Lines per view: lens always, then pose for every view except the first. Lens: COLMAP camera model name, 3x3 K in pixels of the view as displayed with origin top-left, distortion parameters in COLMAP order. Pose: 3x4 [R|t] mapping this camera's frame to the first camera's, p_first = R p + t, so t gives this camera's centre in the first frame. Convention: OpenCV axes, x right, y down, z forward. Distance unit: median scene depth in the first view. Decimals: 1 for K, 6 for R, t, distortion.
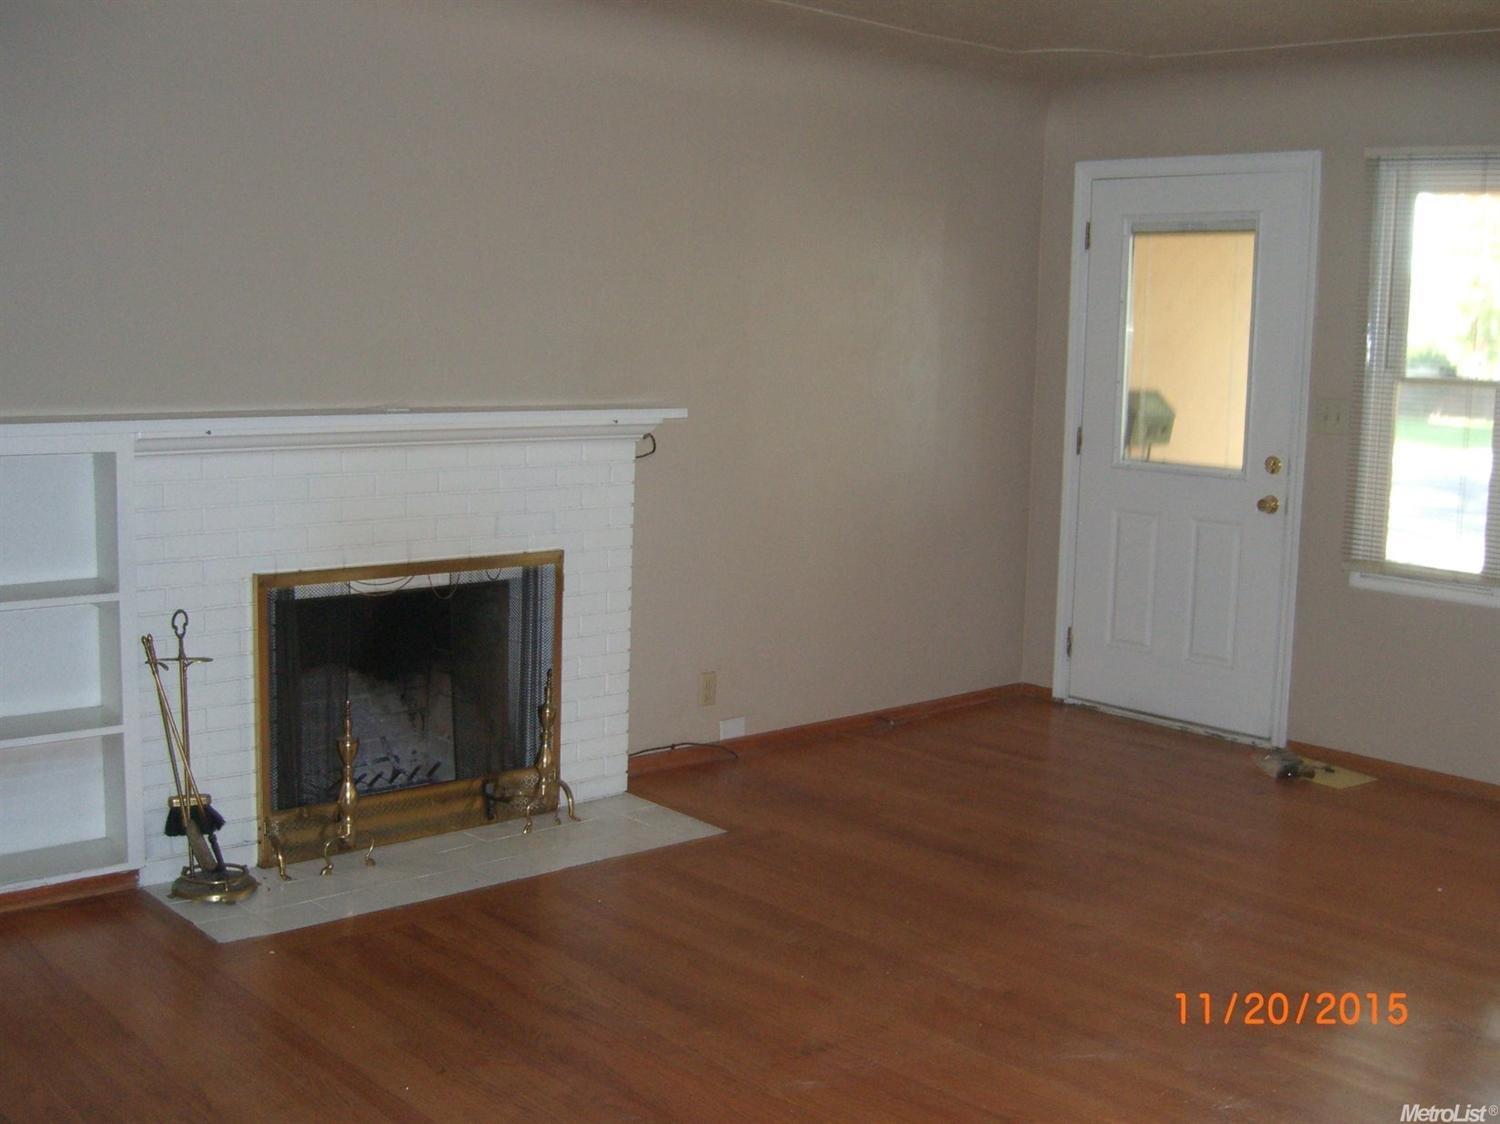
lens RADIAL K [[1684.5, 0, 750.0], [0, 1684.5, 562.0], [0, 0, 1]] dist [-0.109937, -0.008016]
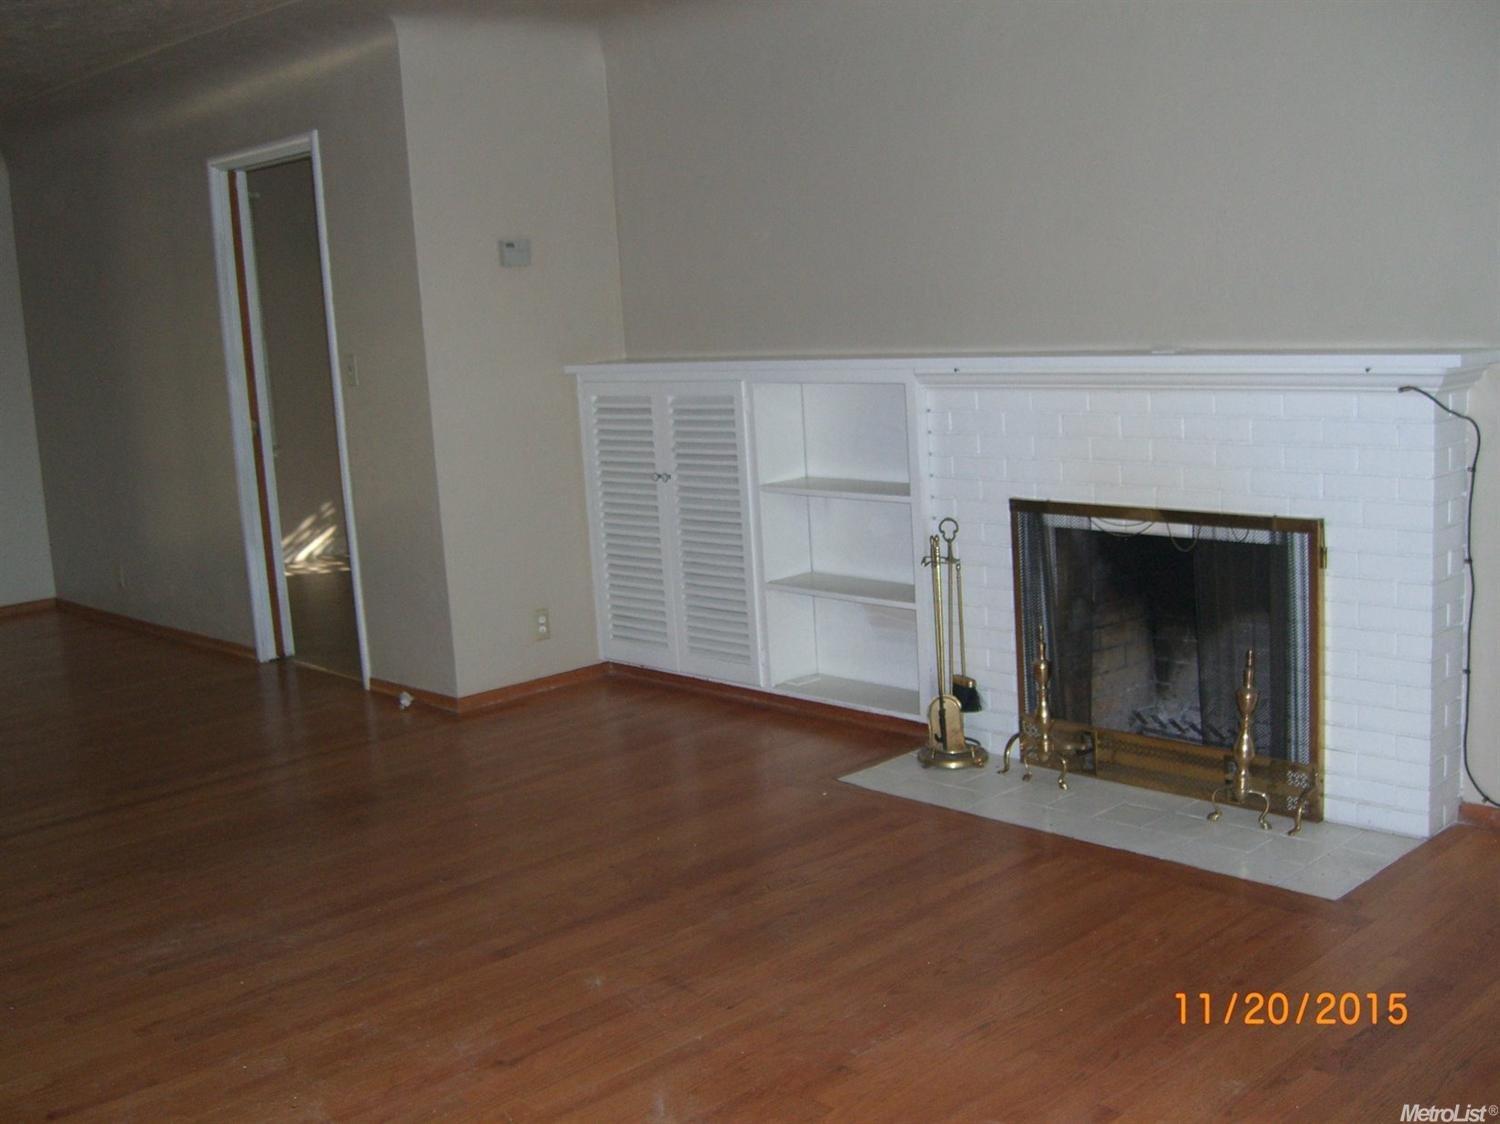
lens RADIAL K [[1684.5, 0, 750.0], [0, 1684.5, 562.0], [0, 0, 1]] dist [-0.109937, -0.008016]
pose [[0.020205, 0.135307, -0.990598, 0.787345], [-0.078712, 0.987940, 0.133339, -0.082721], [0.996693, 0.075278, 0.030611, 0.758887]]
